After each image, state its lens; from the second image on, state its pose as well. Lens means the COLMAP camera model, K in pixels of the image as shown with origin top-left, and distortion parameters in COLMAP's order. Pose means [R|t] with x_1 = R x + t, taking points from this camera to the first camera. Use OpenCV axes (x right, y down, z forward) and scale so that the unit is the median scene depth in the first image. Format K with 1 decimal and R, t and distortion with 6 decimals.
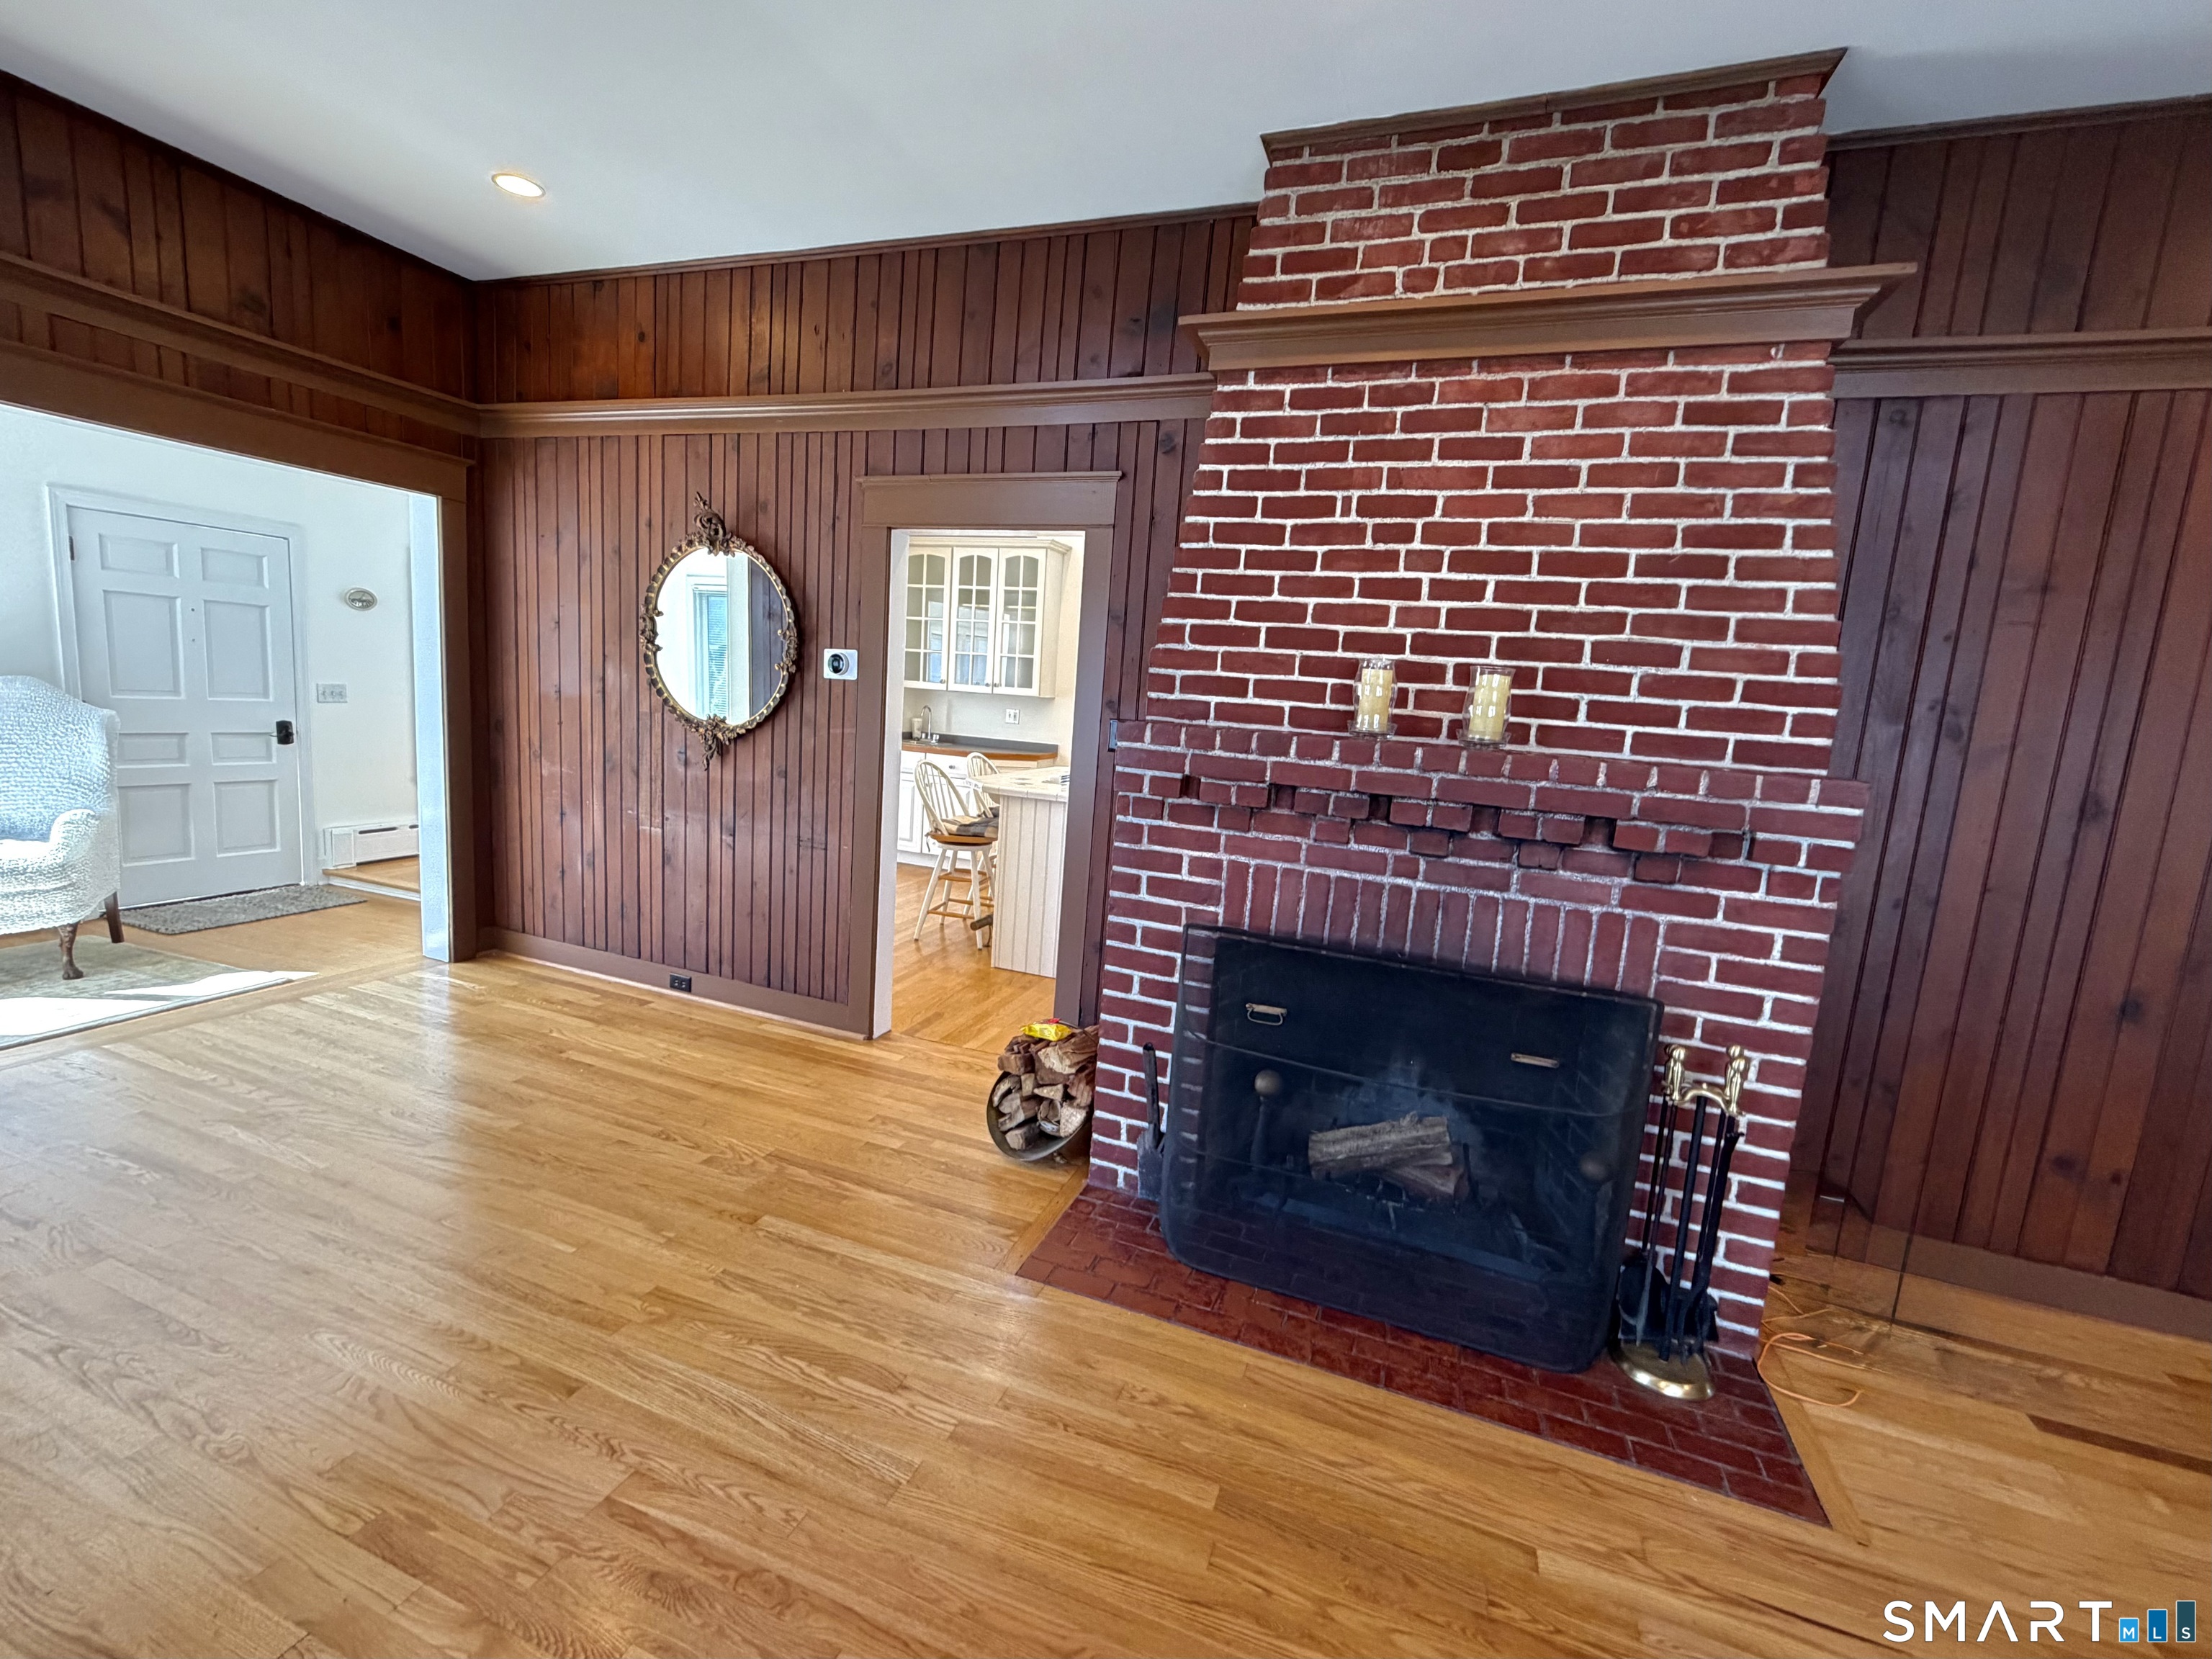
lens RADIAL K [[928.0, 0, 1095.5], [0, 928.0, 826.1], [0, 0, 1]] dist [0.001986, -0.000378]
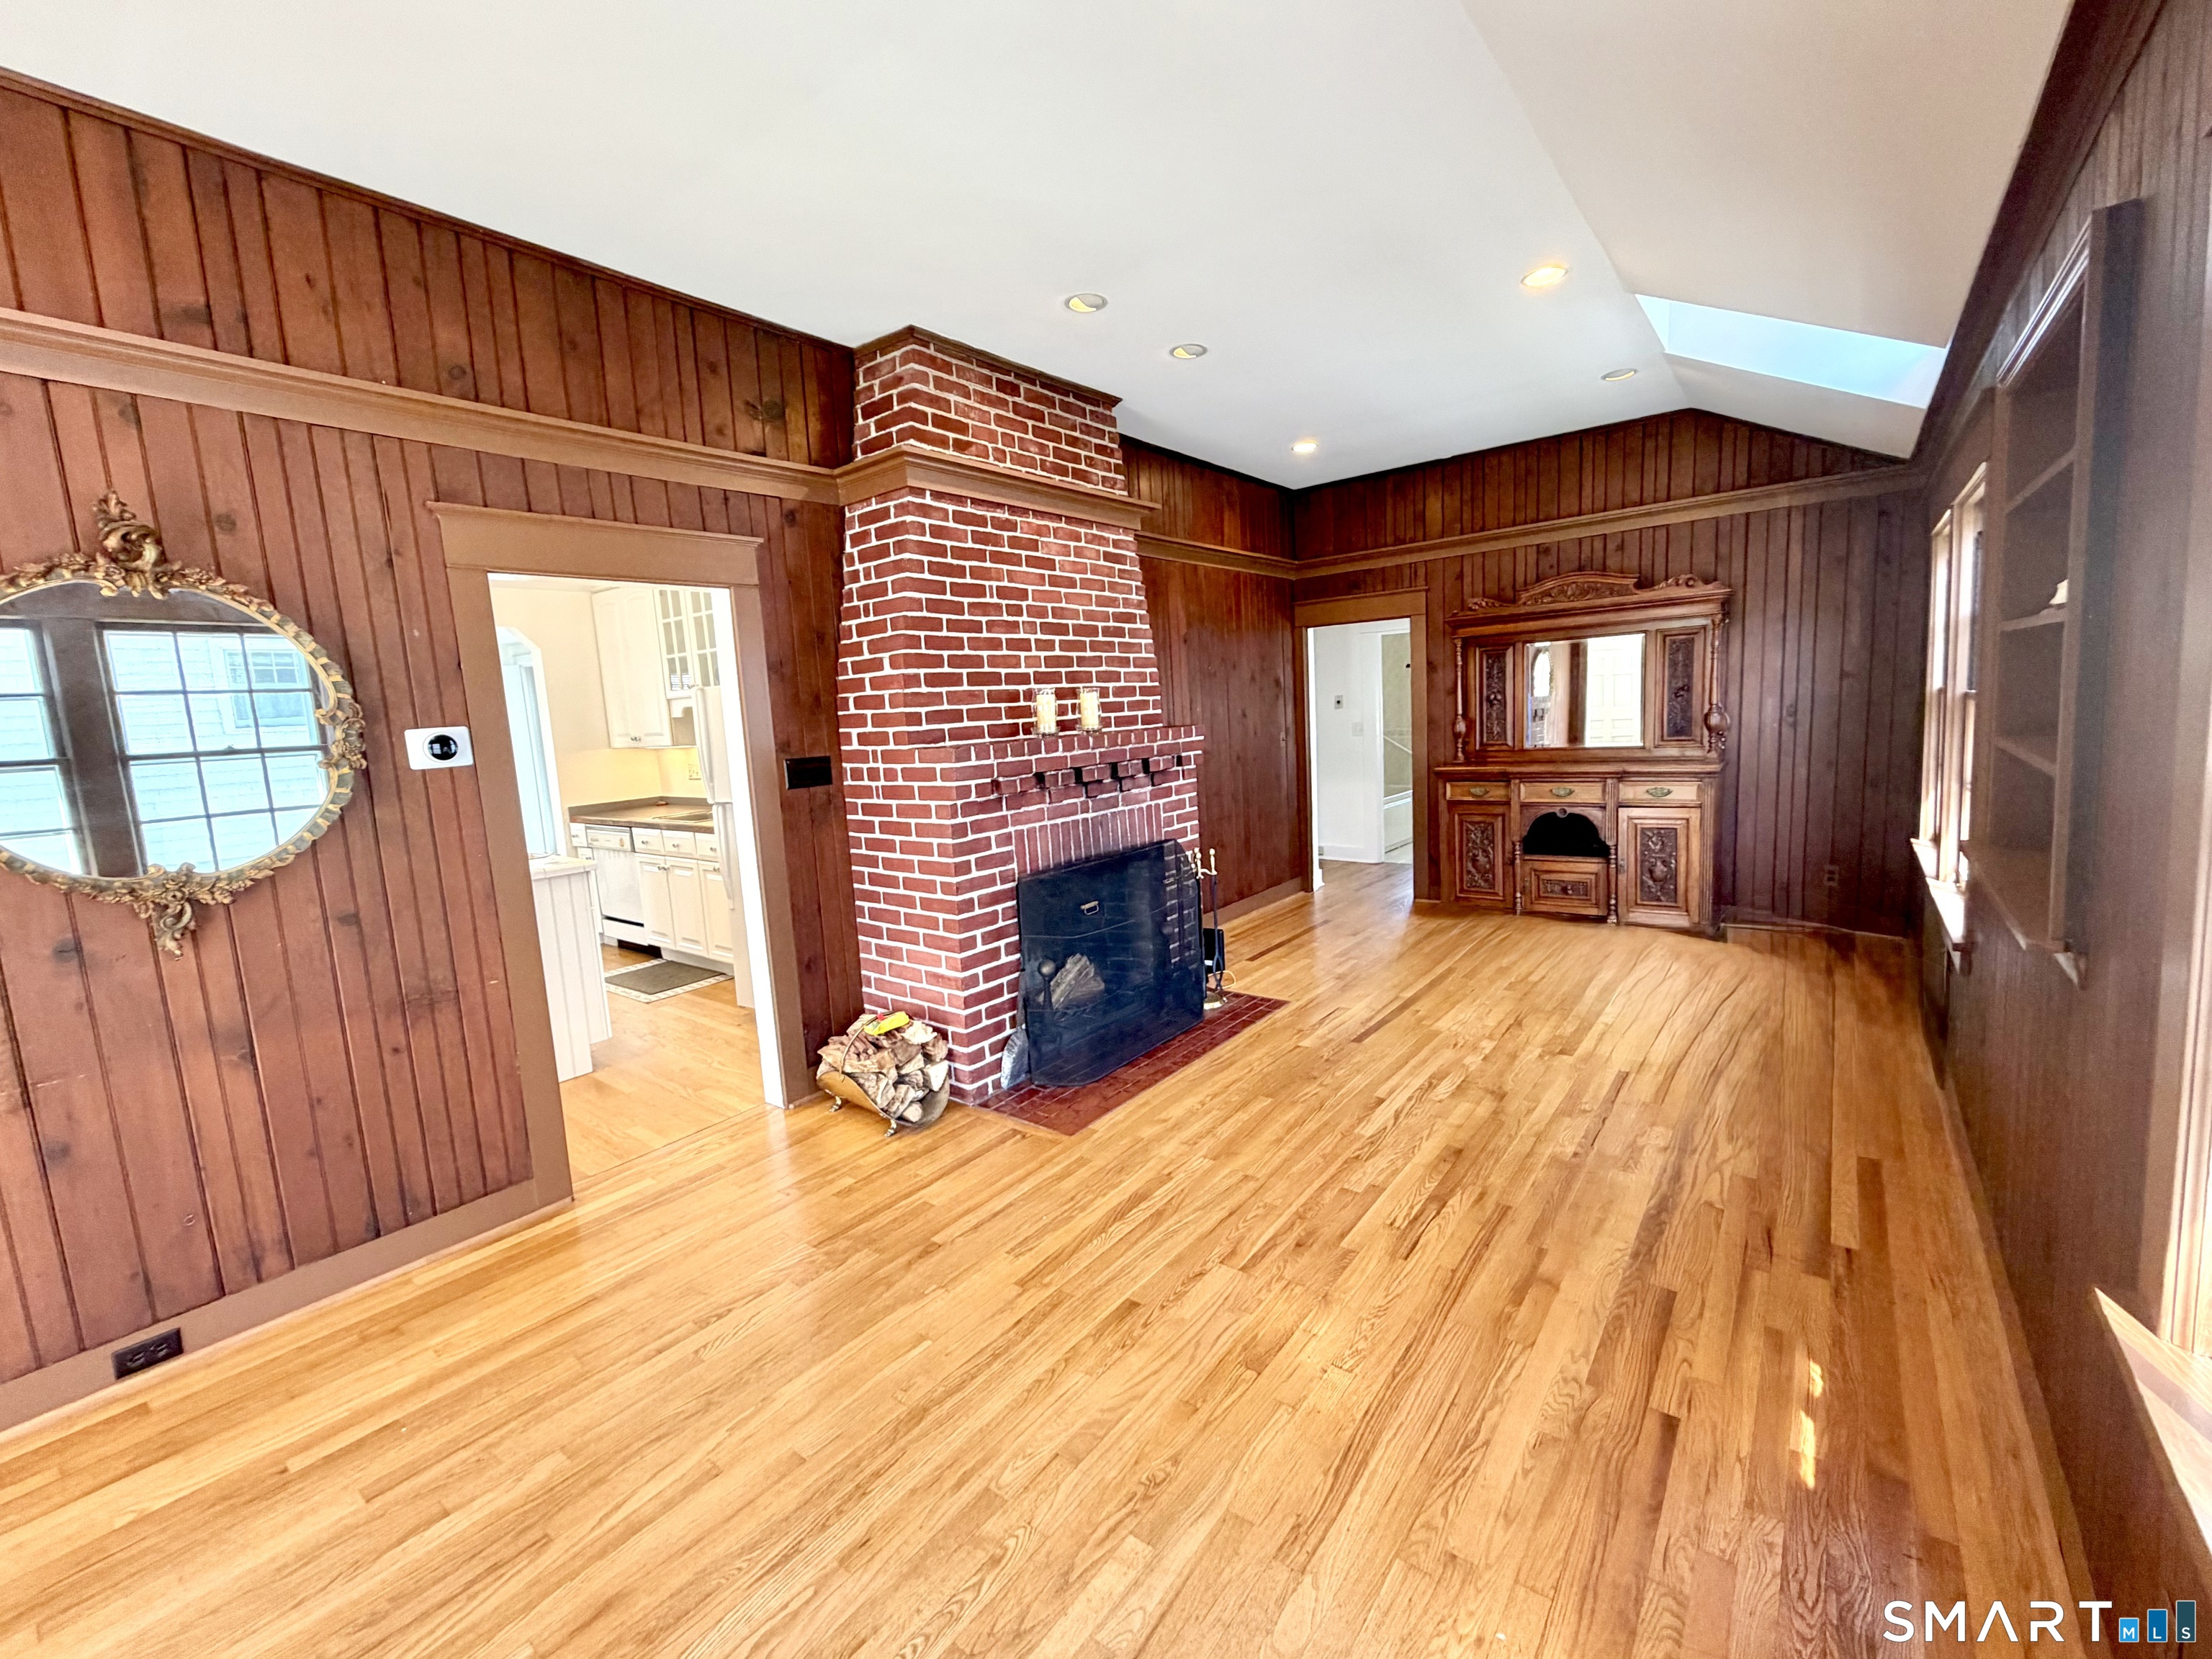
lens RADIAL K [[928.0, 0, 1097.9], [0, 928.0, 827.3], [0, 0, 1]] dist [0.001986, -0.000378]
pose [[0.301284, -0.210241, 0.930068, -1.035114], [0.213072, 0.965571, 0.149244, -0.139673], [-0.929424, 0.153207, 0.335707, 0.332981]]
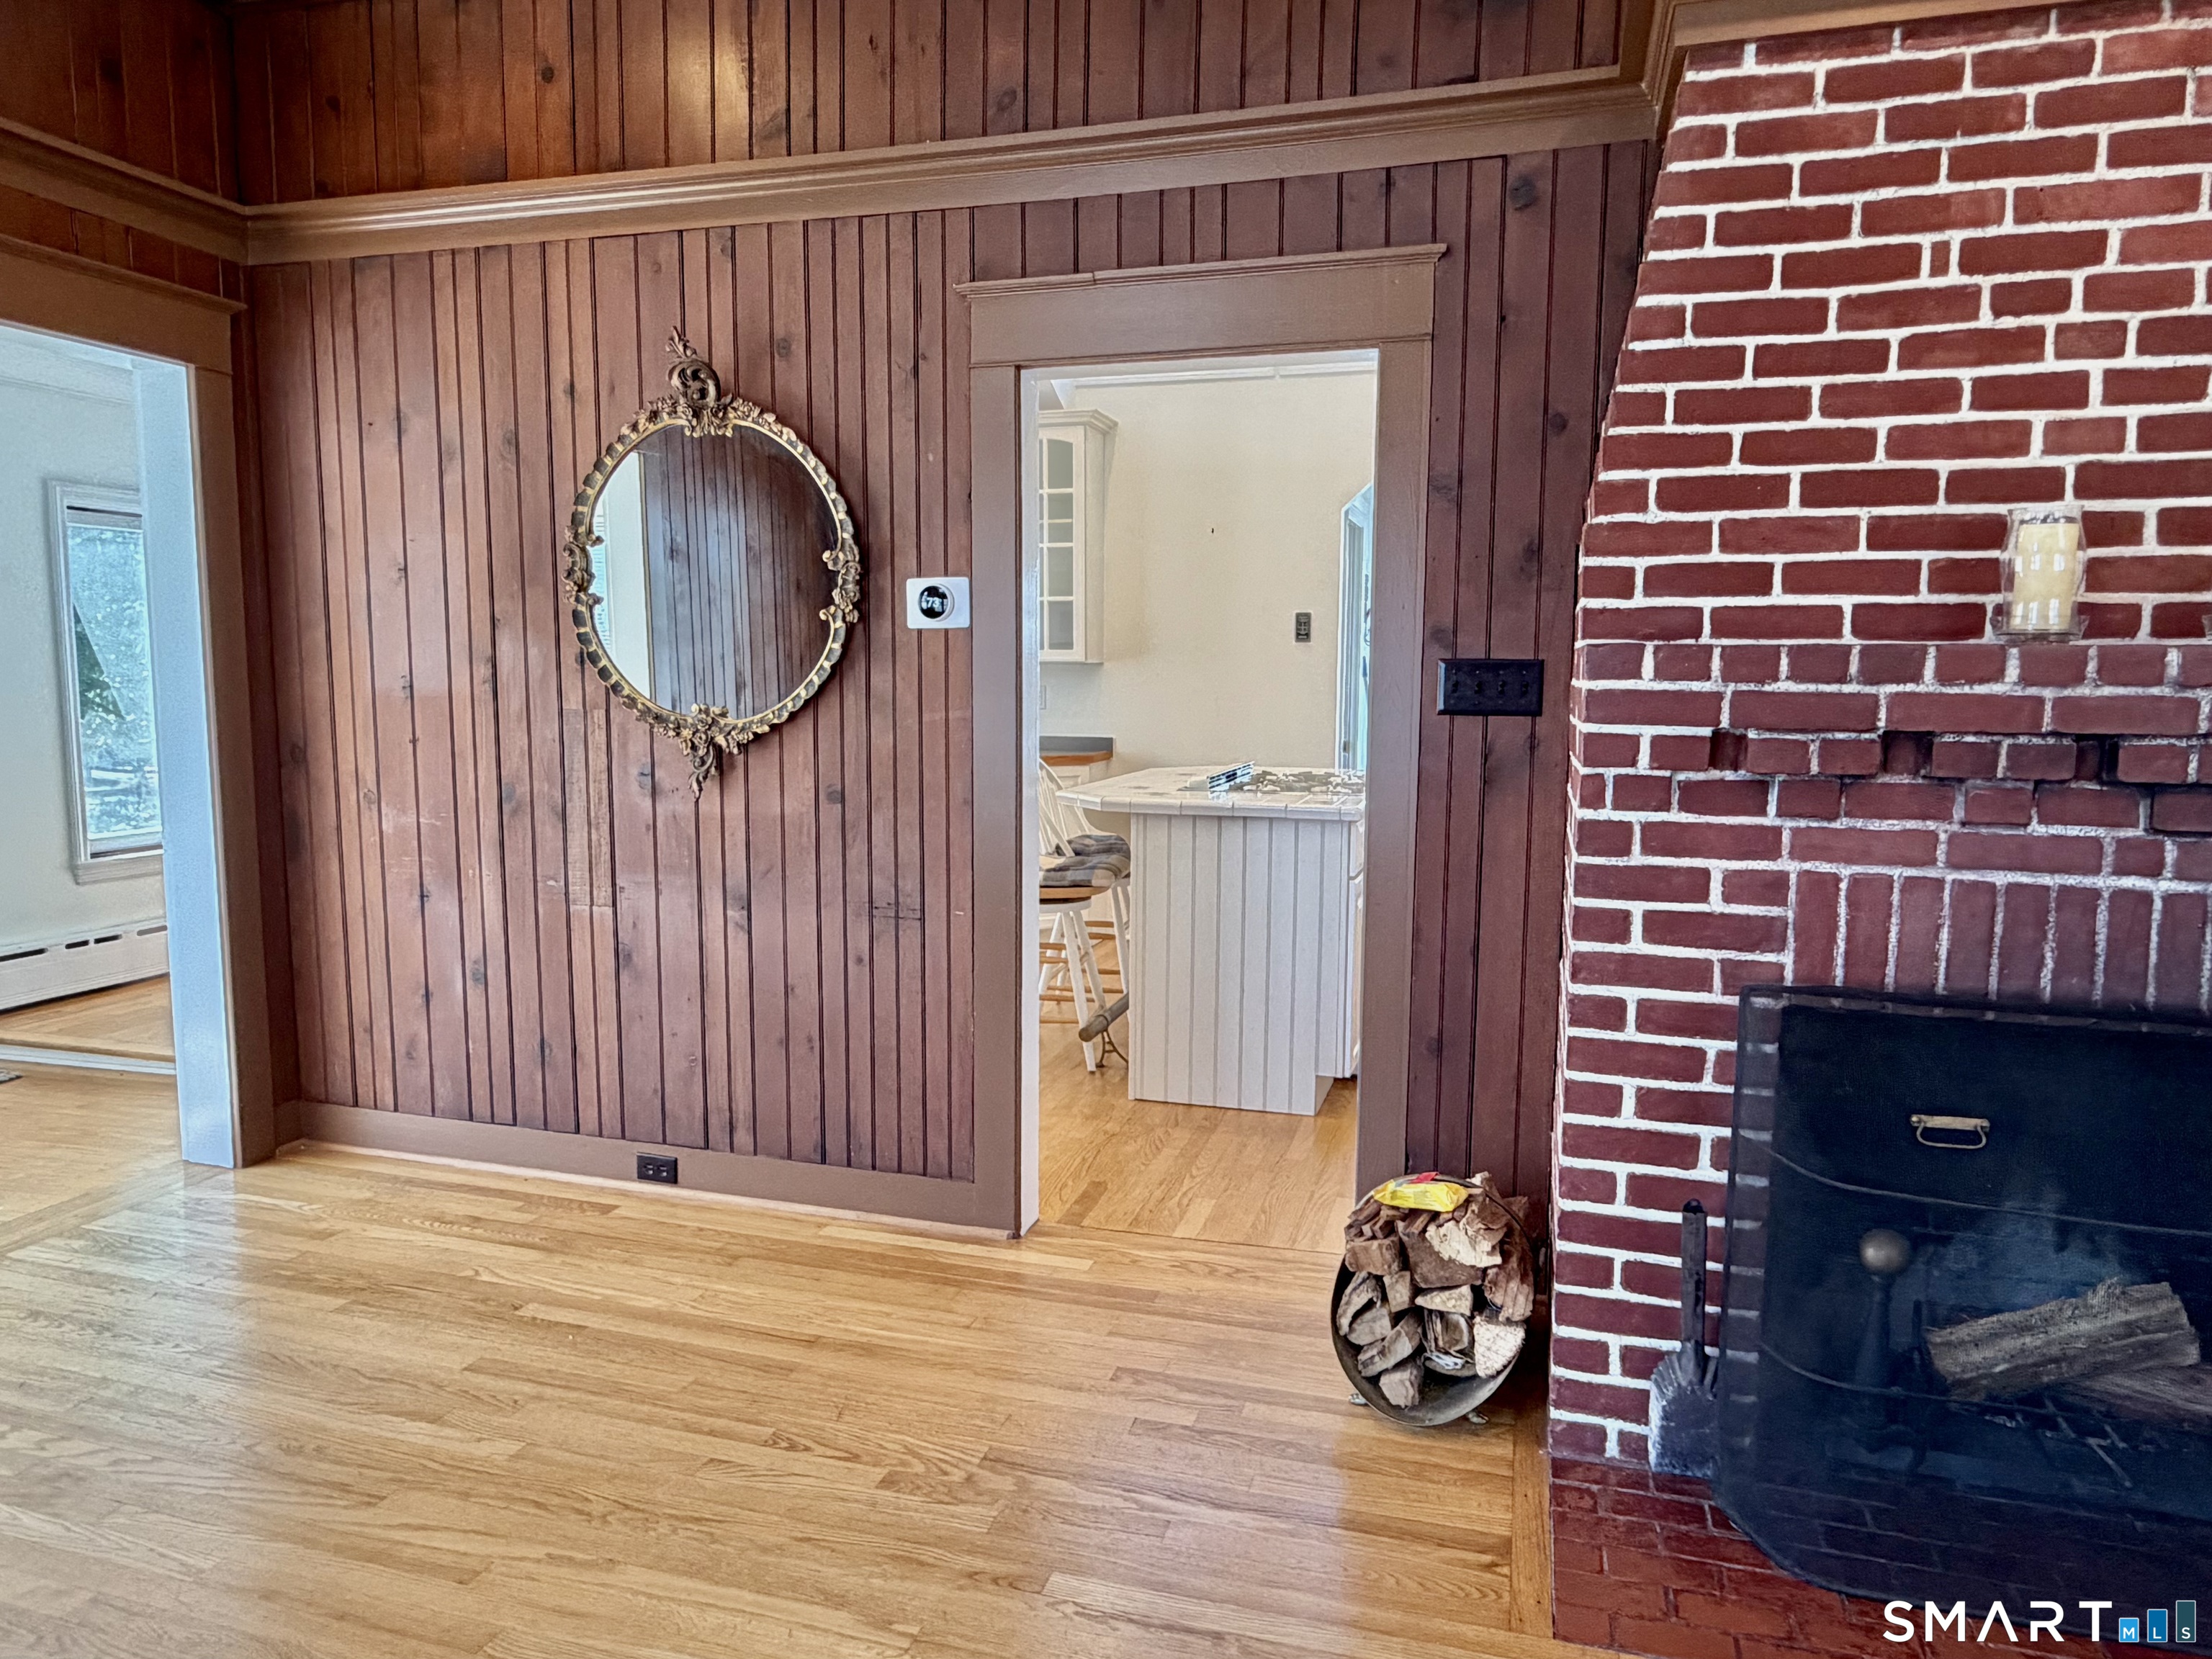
lens RADIAL K [[1422.7, 0, 1091.1], [0, 1422.7, 835.0], [0, 0, 1]] dist [0.001237, 0.000572]
pose [[0.995612, -0.072016, 0.059753, -0.304019], [0.073662, 0.996949, -0.025821, 0.003954], [-0.057711, 0.030109, 0.997879, 0.121166]]
